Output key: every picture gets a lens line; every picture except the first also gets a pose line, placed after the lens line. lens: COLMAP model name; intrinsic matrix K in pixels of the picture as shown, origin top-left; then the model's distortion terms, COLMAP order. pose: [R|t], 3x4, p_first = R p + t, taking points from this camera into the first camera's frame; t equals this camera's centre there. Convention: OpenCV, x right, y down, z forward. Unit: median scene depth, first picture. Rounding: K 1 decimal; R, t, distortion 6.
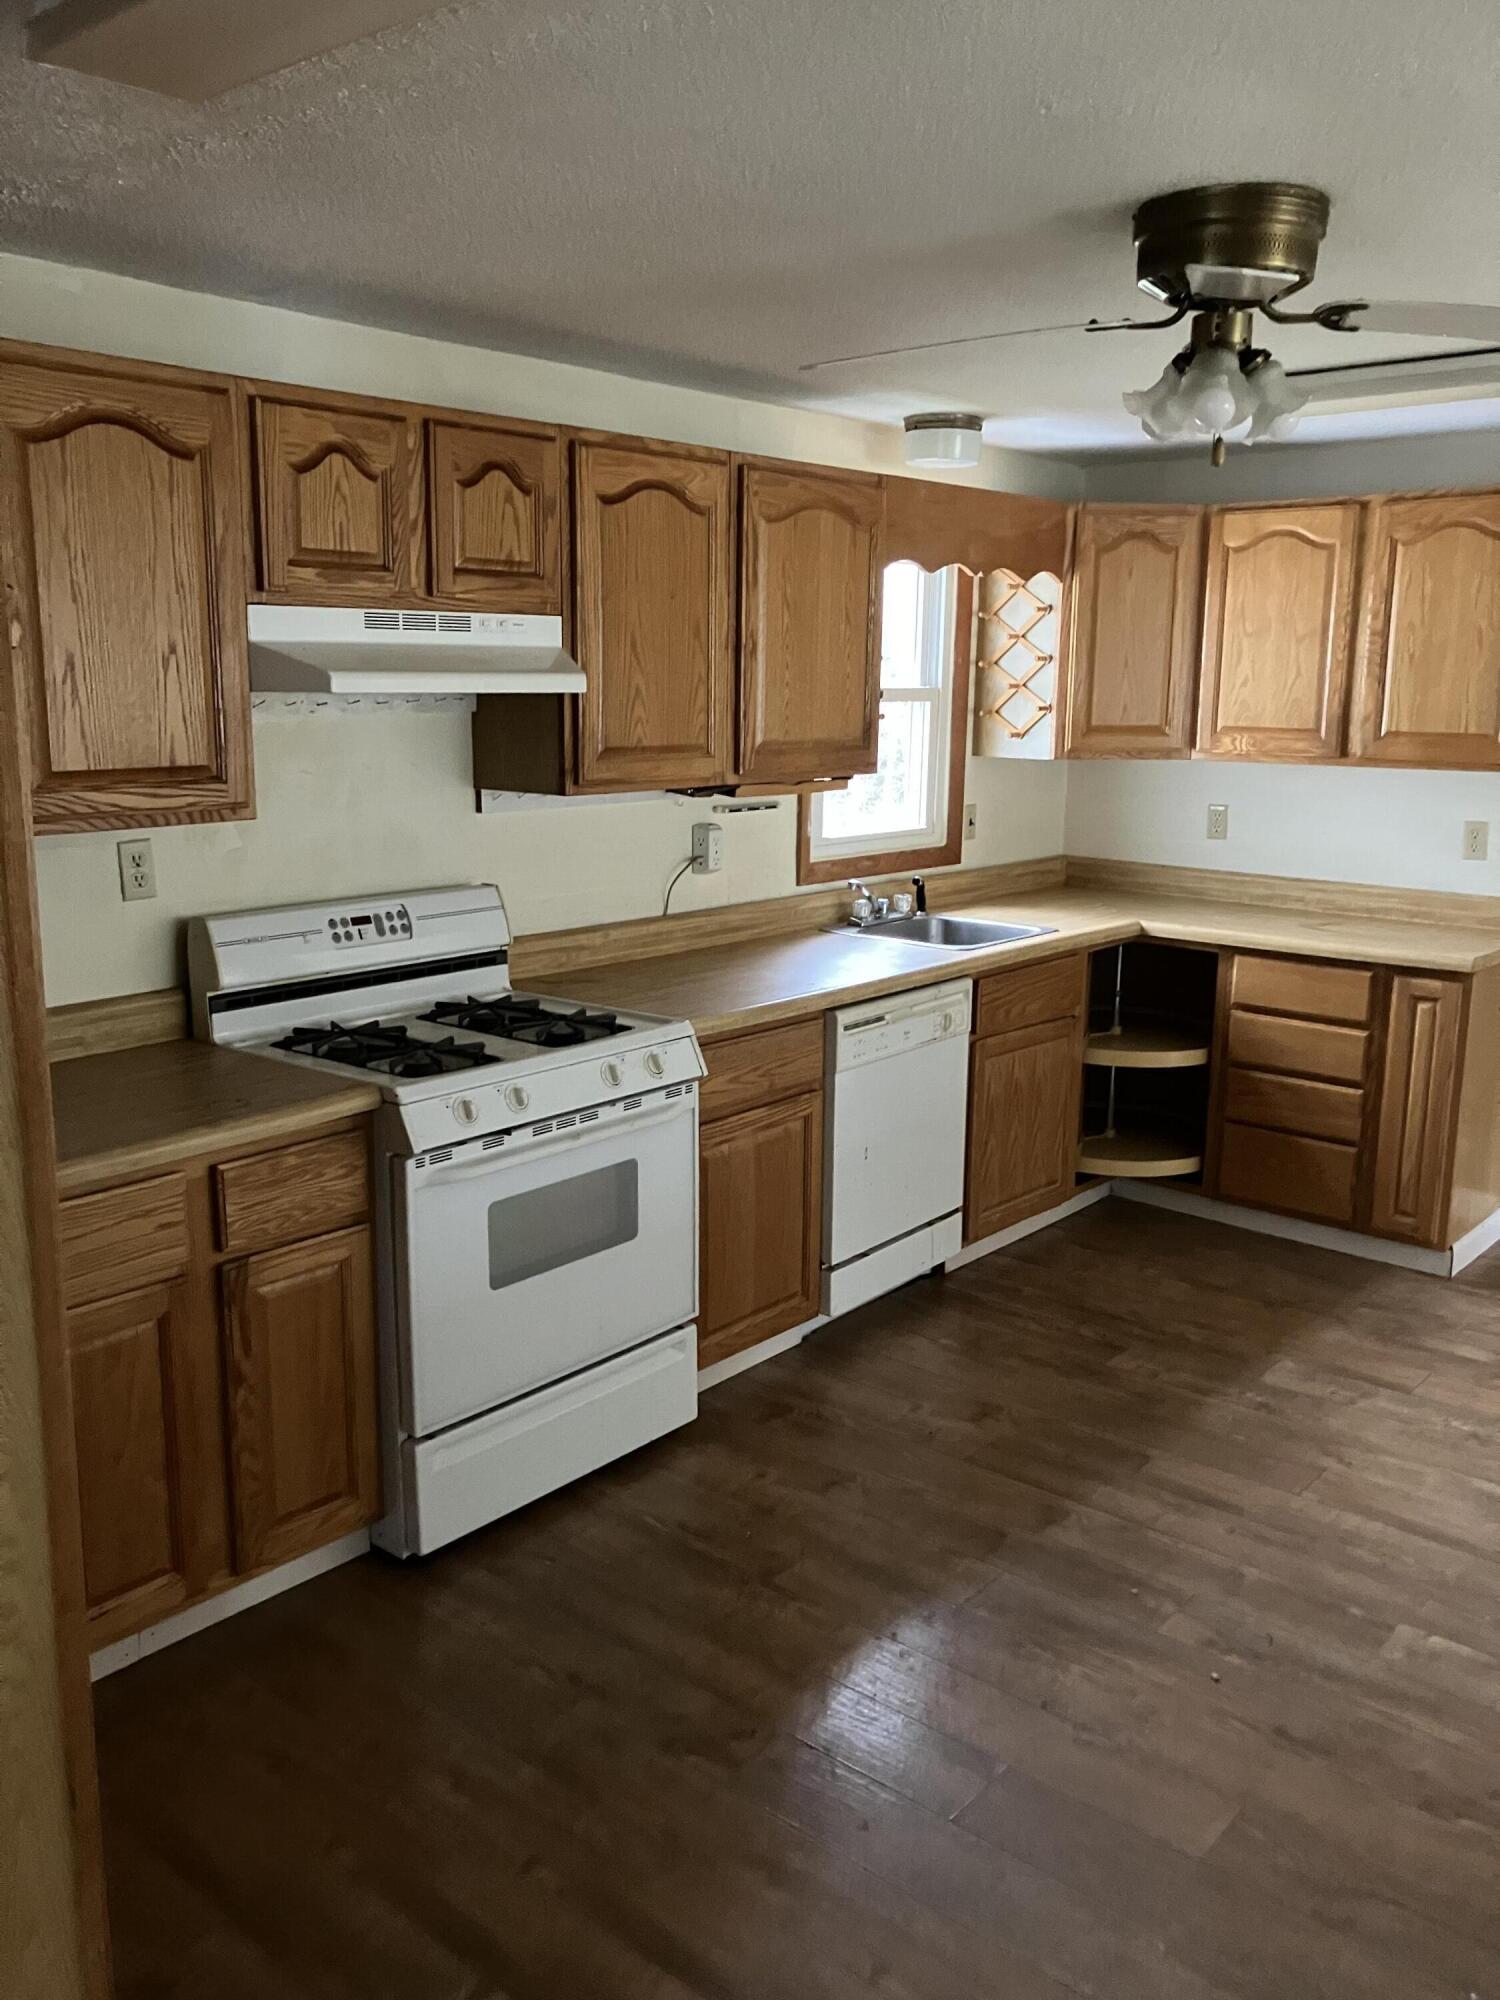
lens RADIAL K [[1652.7, 0, 751.8], [0, 1652.7, 1001.4], [0, 0, 1]] dist [0.008678, -0.007274]
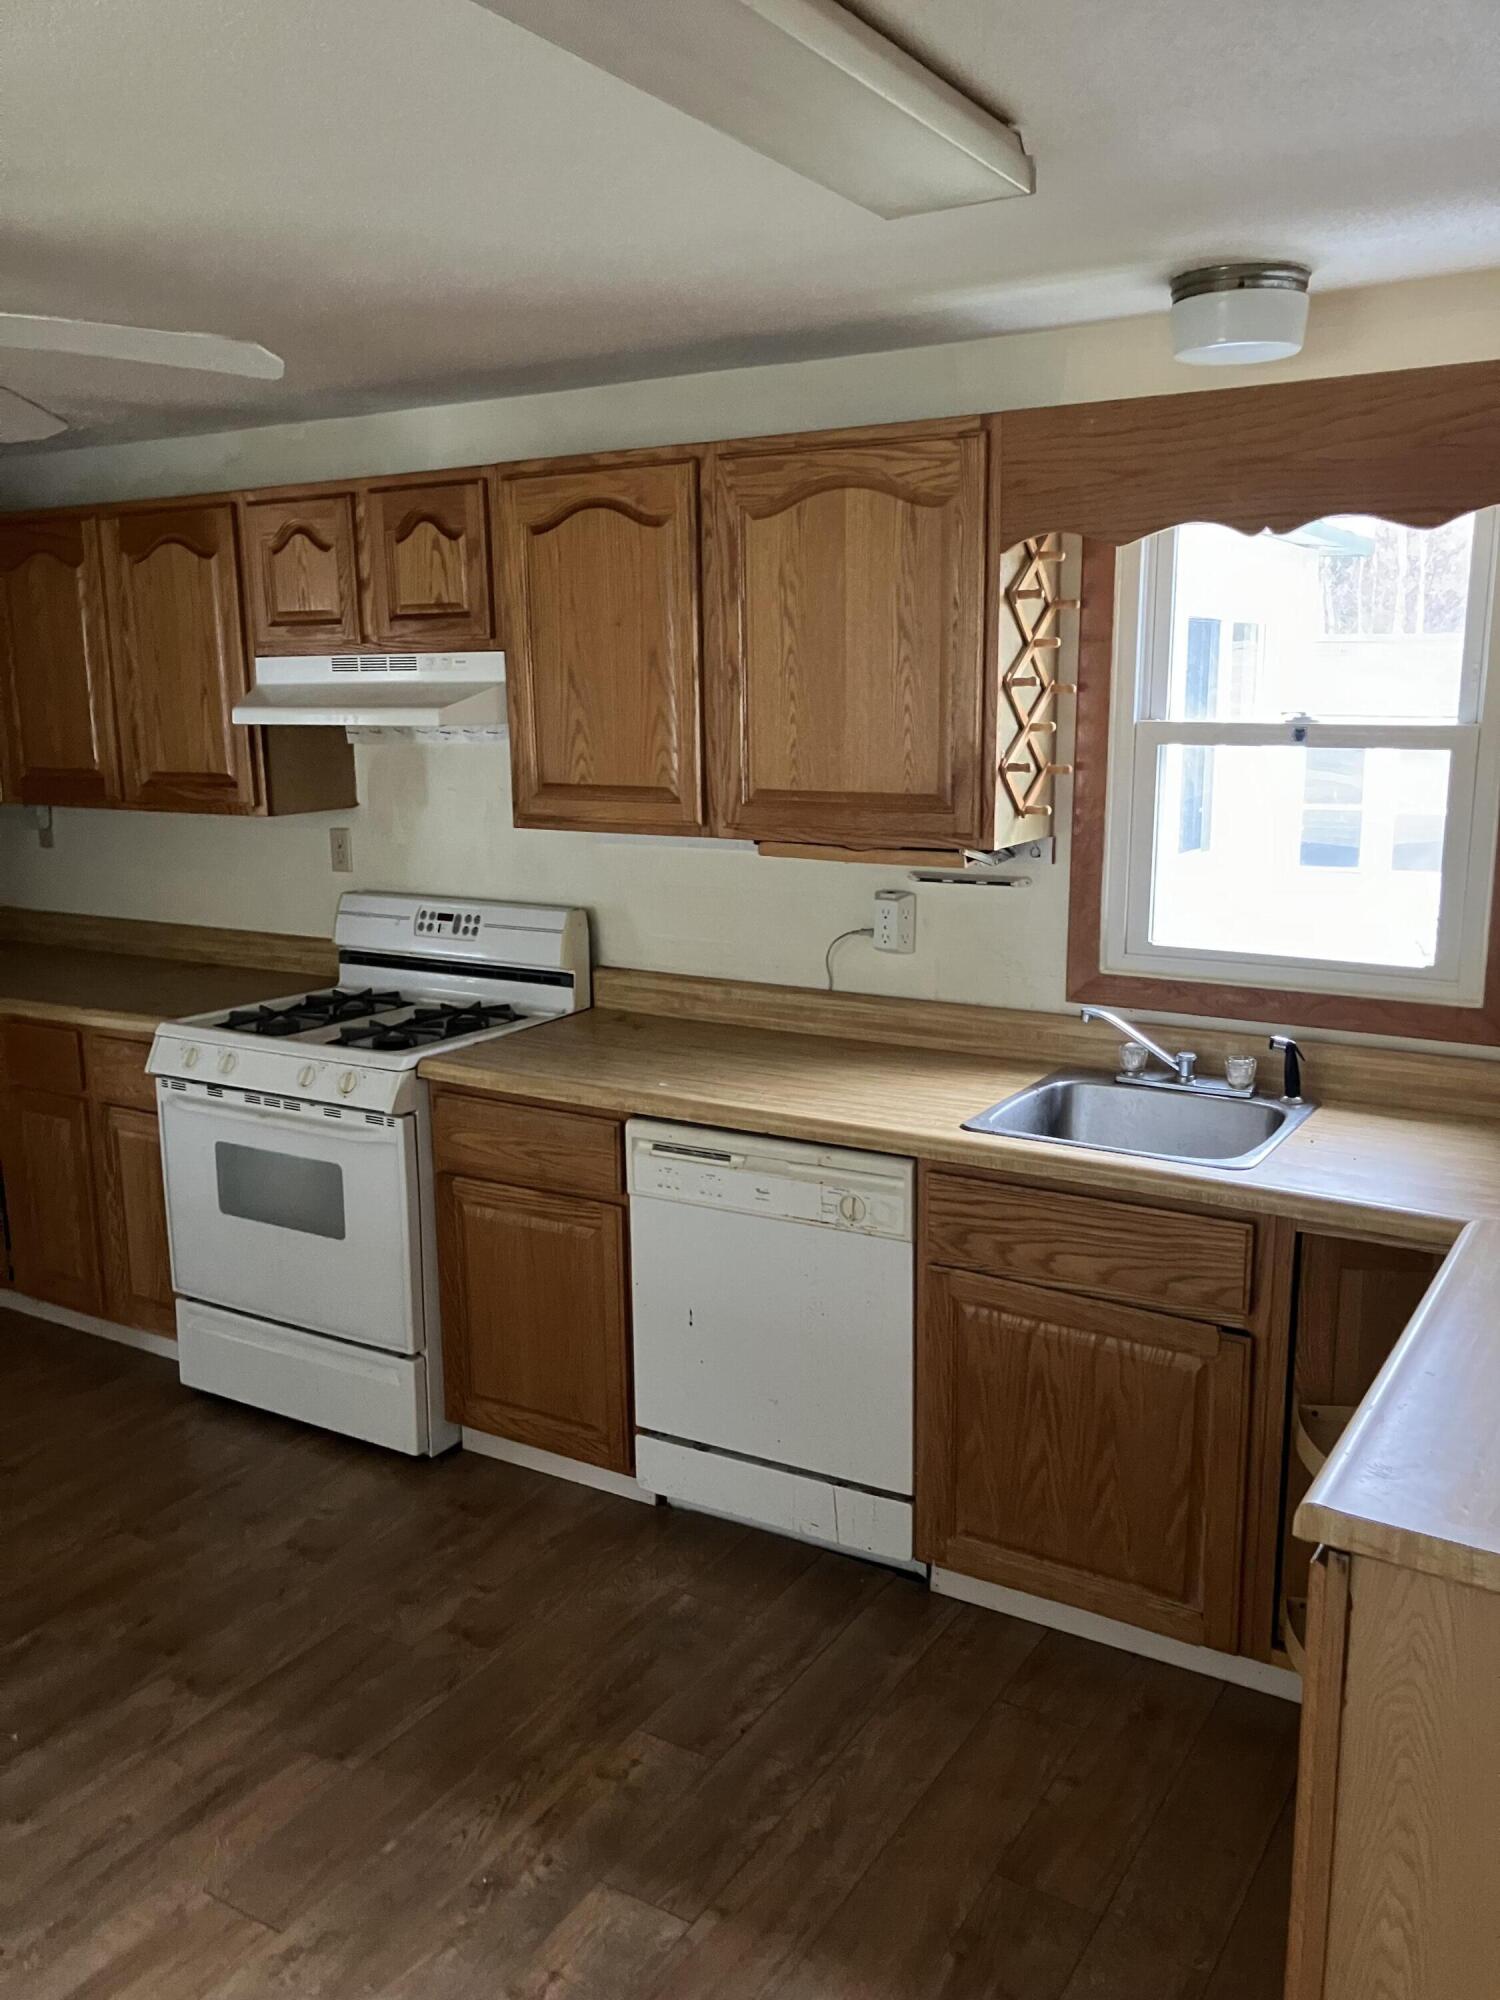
lens RADIAL K [[1652.7, 0, 752.4], [0, 1652.7, 1004.4], [0, 0, 1]] dist [0.008678, -0.007274]
pose [[0.153700, 0.183080, -0.971009, 0.956437], [-0.181475, 0.971200, 0.154391, -0.211389], [0.971310, 0.152484, 0.182498, 1.018361]]
